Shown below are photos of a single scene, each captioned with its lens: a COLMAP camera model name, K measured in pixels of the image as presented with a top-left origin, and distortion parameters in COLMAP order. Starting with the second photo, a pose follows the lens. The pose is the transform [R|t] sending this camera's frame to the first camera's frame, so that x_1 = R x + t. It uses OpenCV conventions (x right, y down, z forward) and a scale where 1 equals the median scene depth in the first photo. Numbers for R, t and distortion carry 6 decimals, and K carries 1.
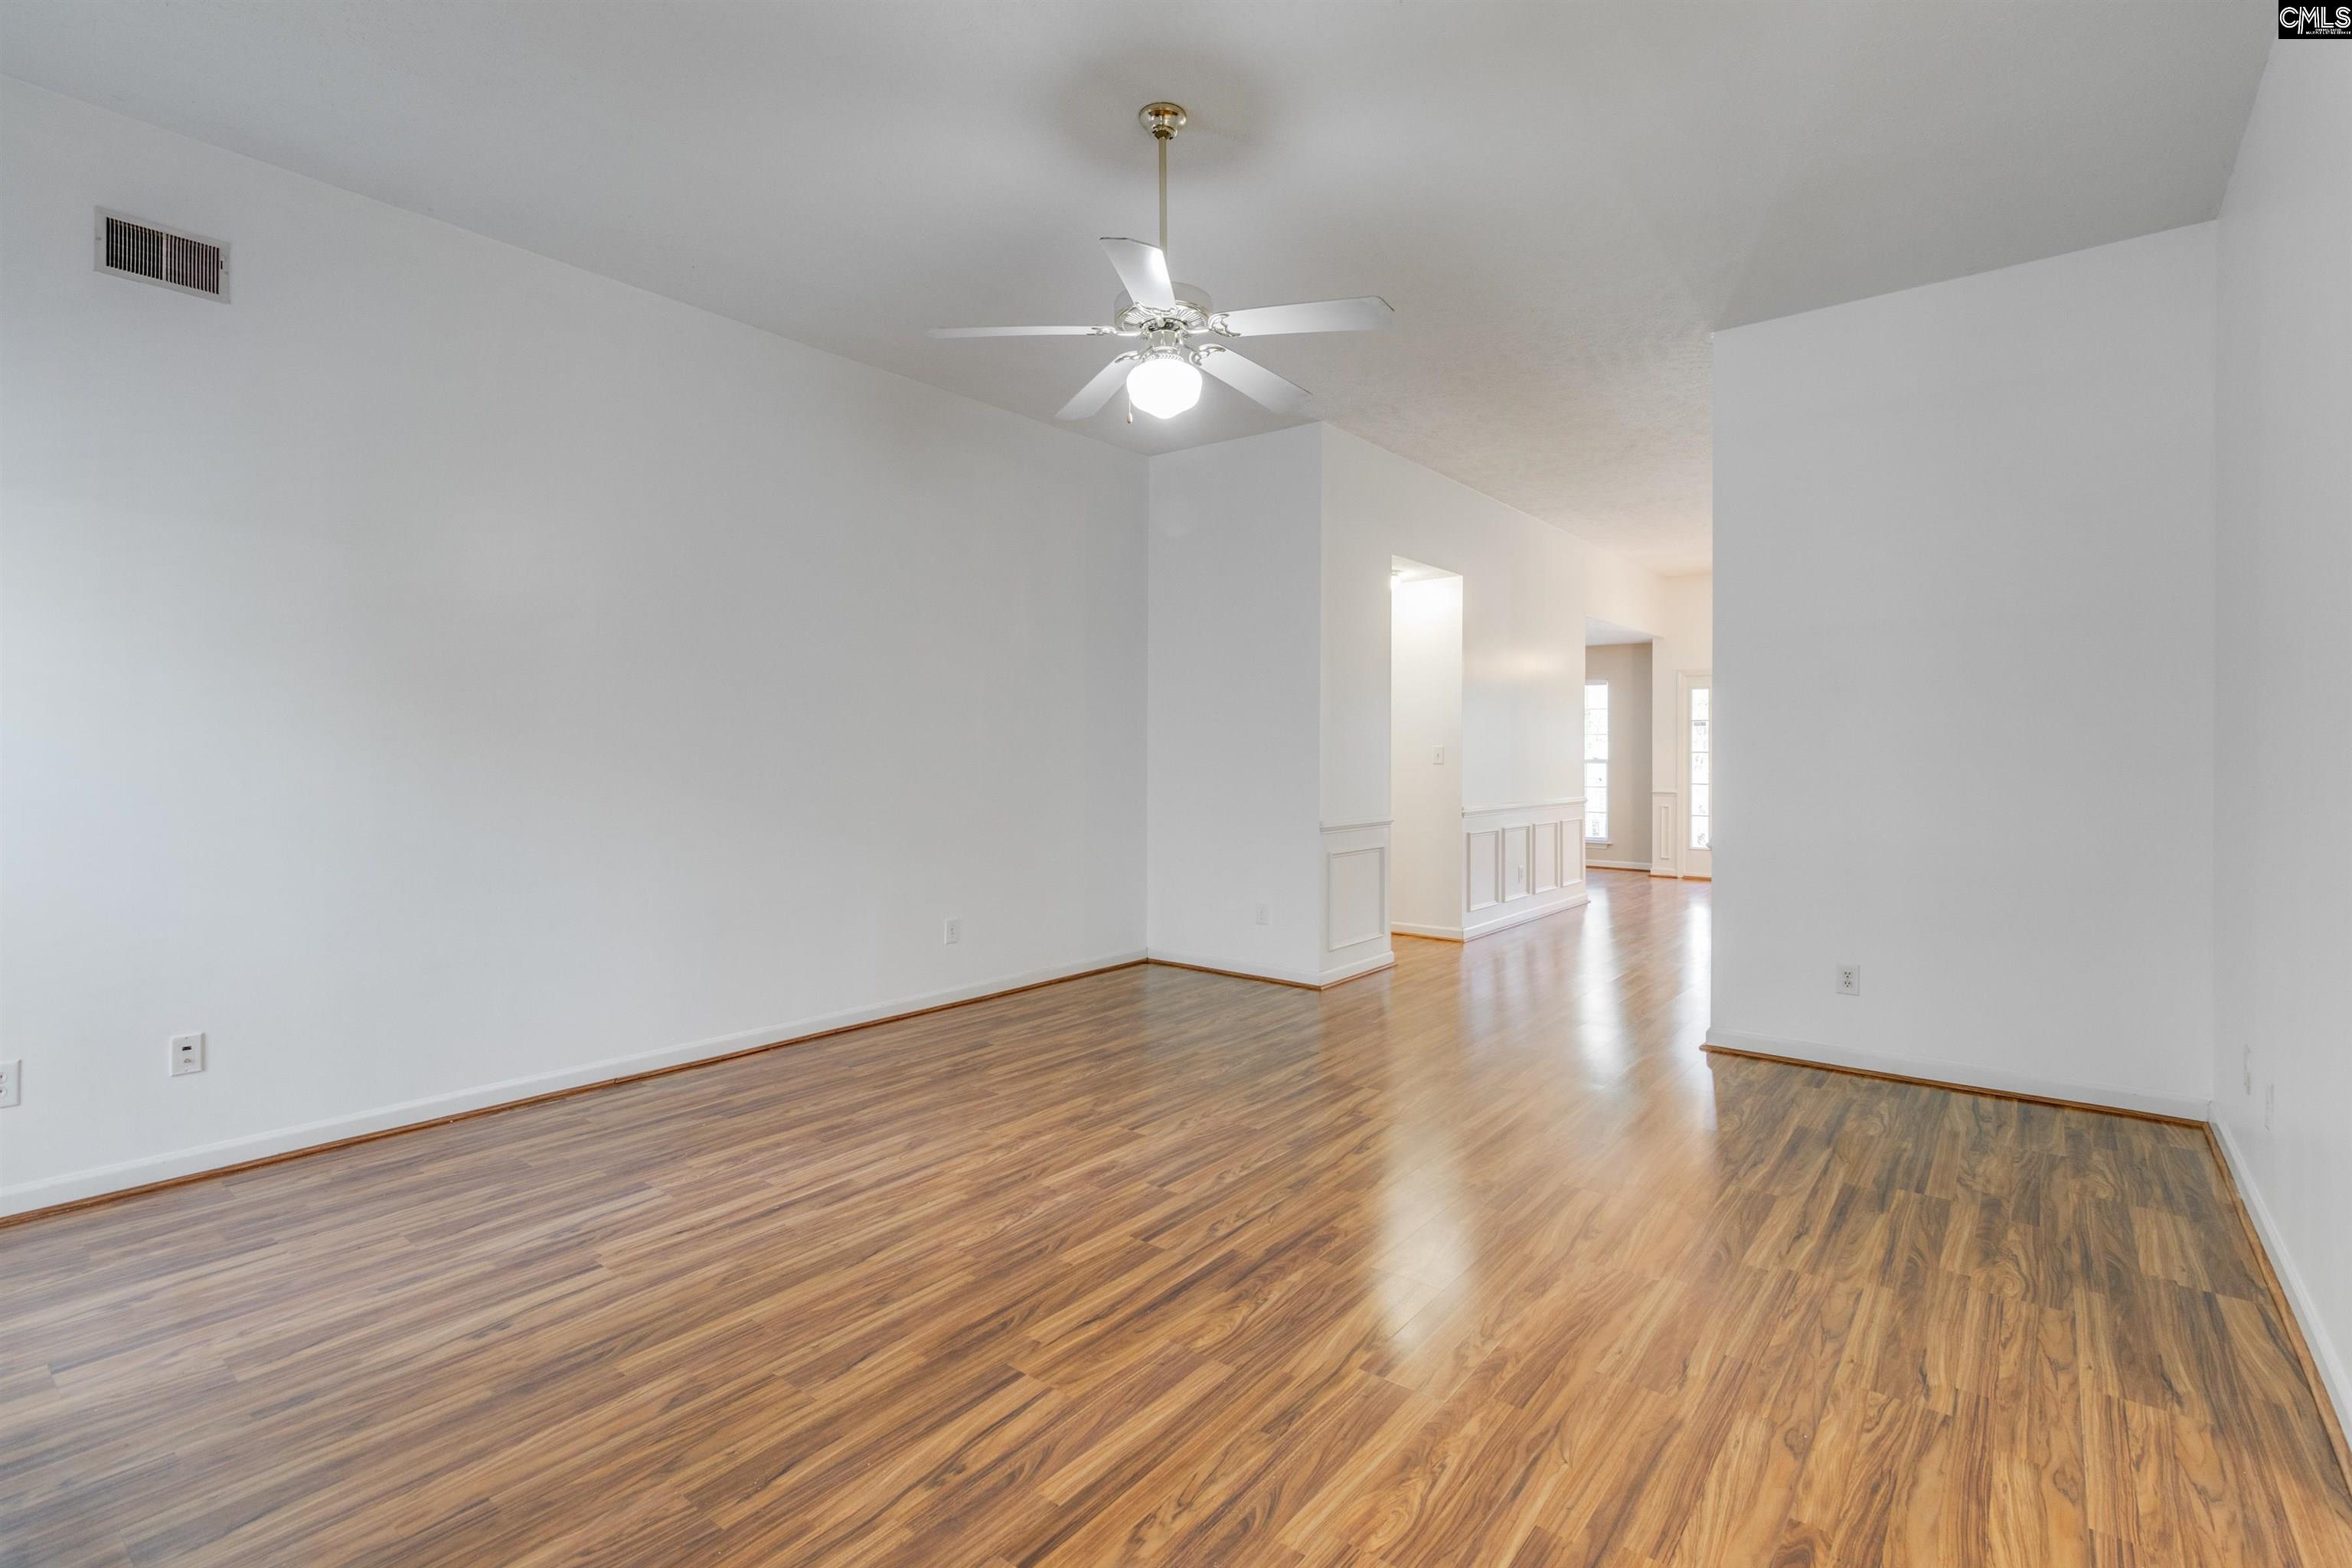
lens RADIAL K [[1085.6, 0, 1168.2], [0, 1085.6, 781.8], [0, 0, 1]] dist [0.000467, 0.001423]
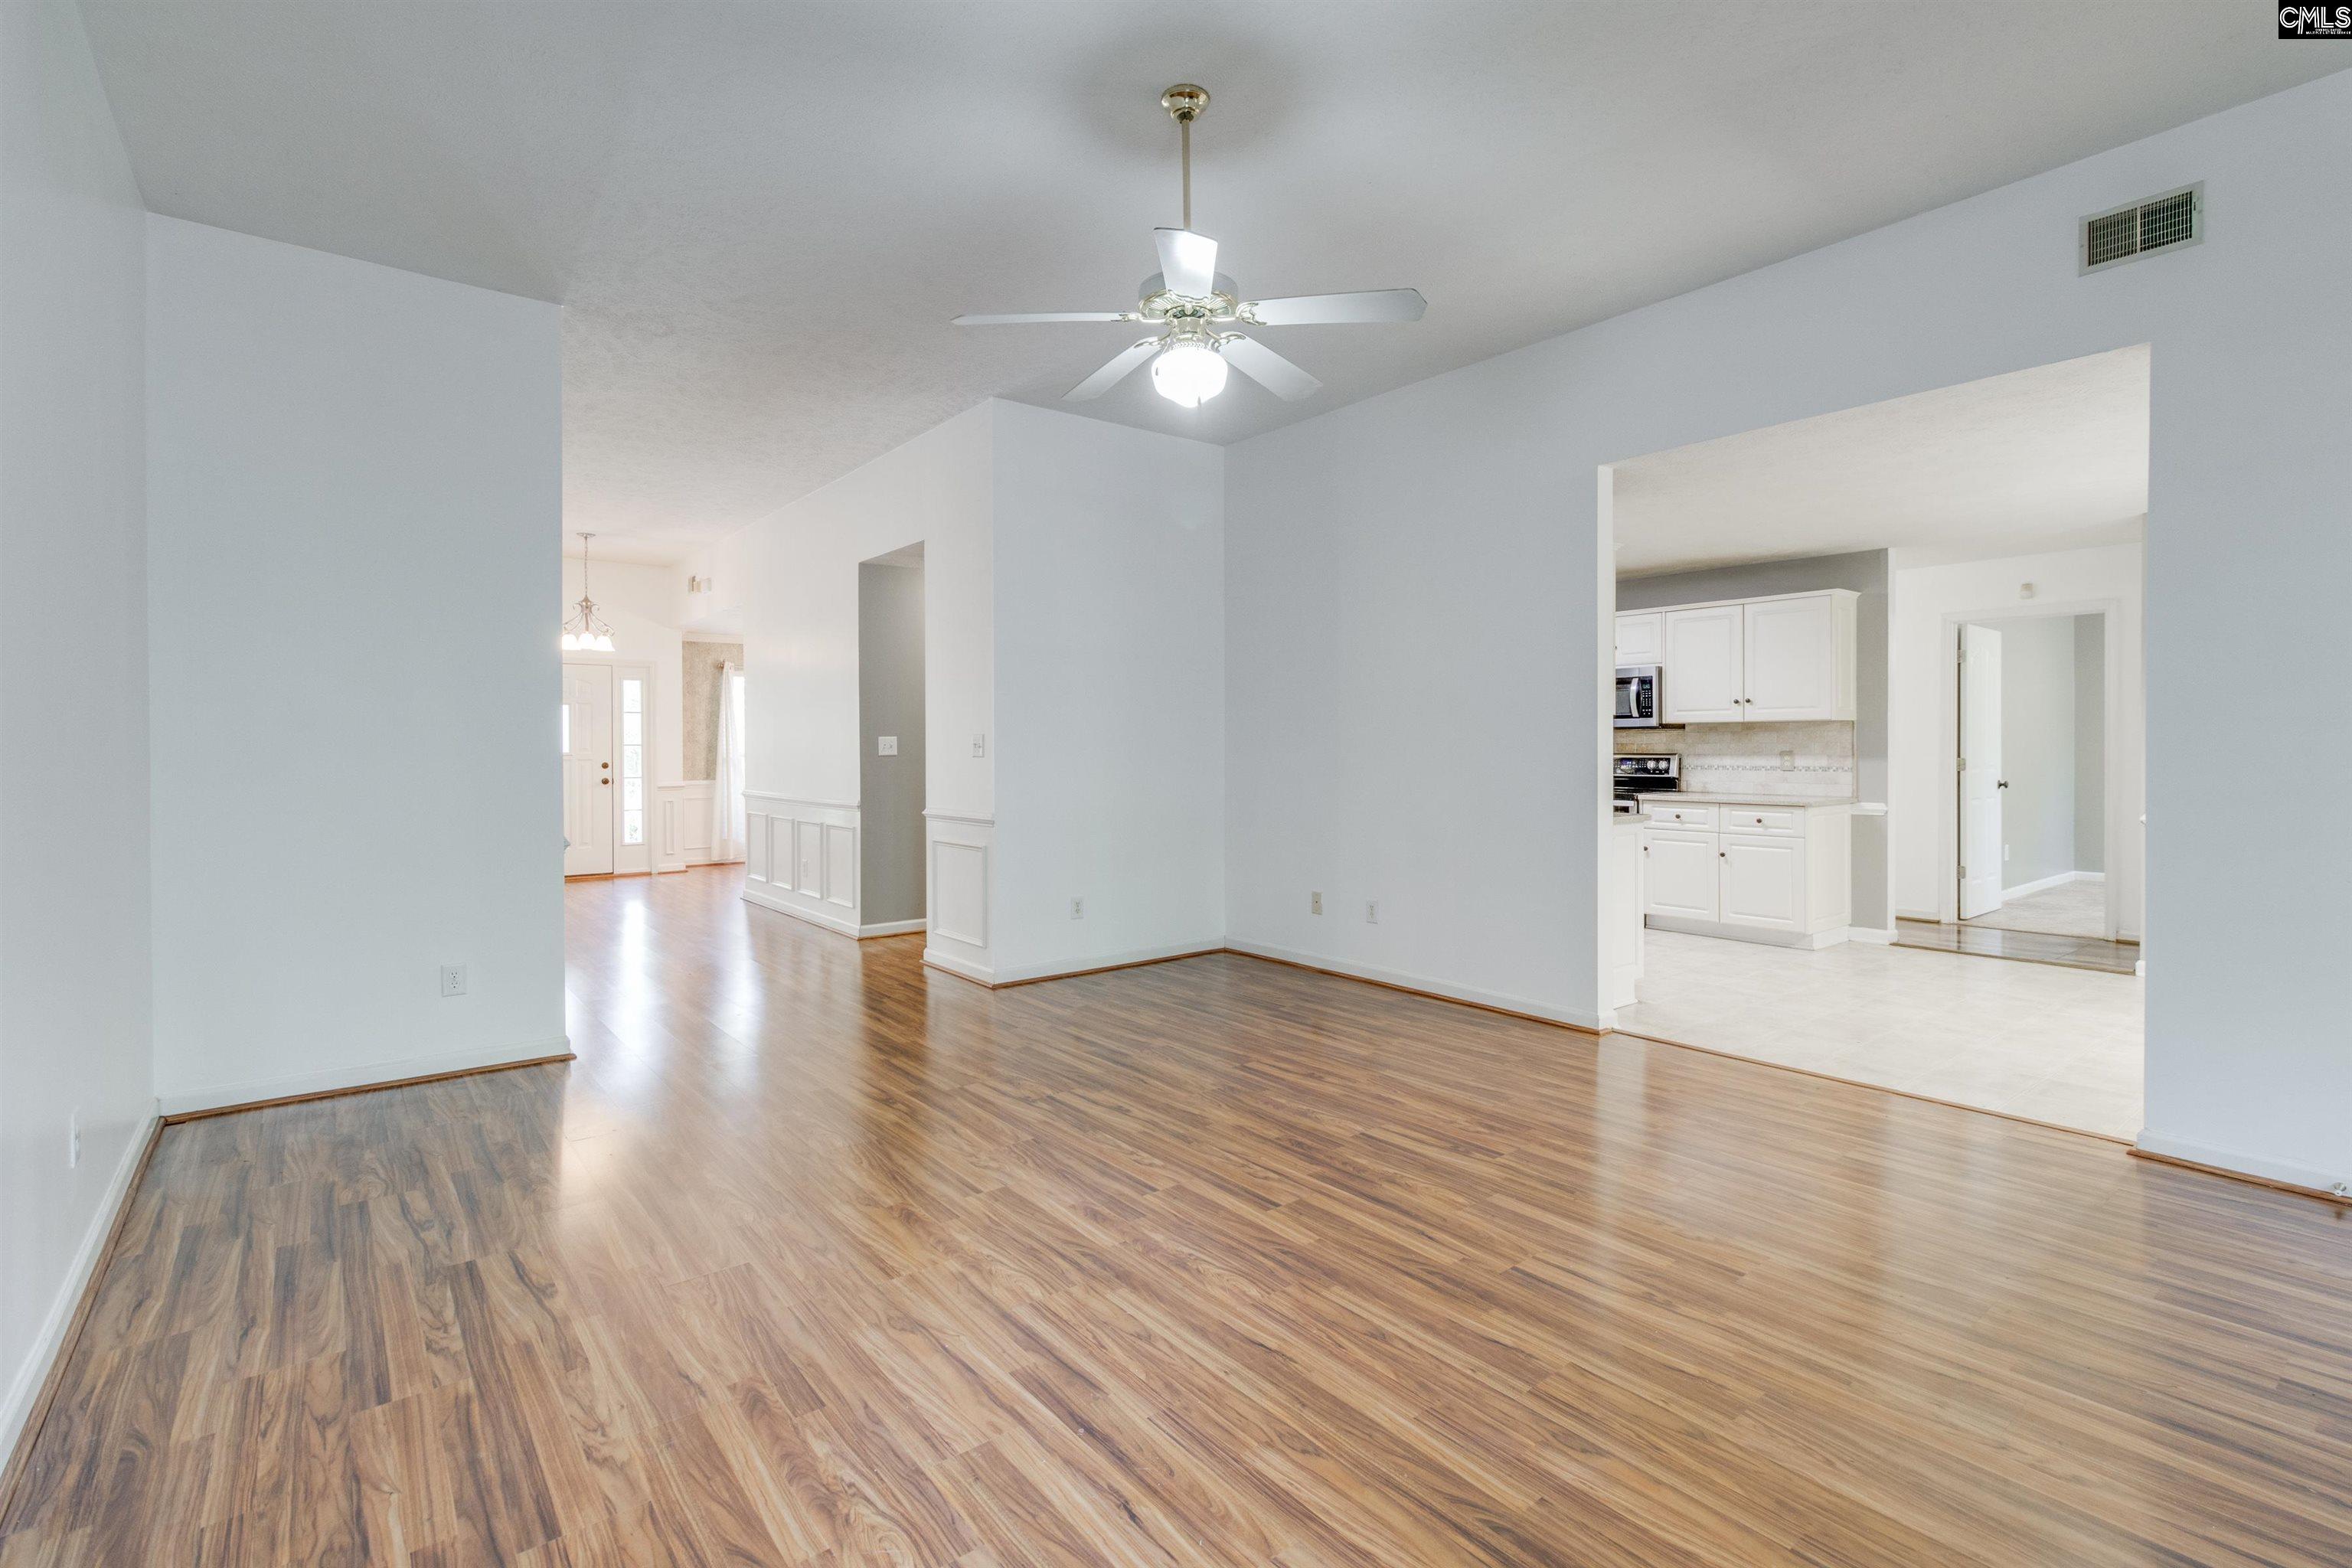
lens RADIAL K [[1085.6, 0, 1183.9], [0, 1085.6, 764.2], [0, 0, 1]] dist [0.000467, 0.001423]
pose [[0.223318, -0.023218, 0.974469, -1.010247], [0.031832, 0.999357, 0.016516, -0.030864], [-0.974226, 0.027331, 0.223913, 0.788674]]
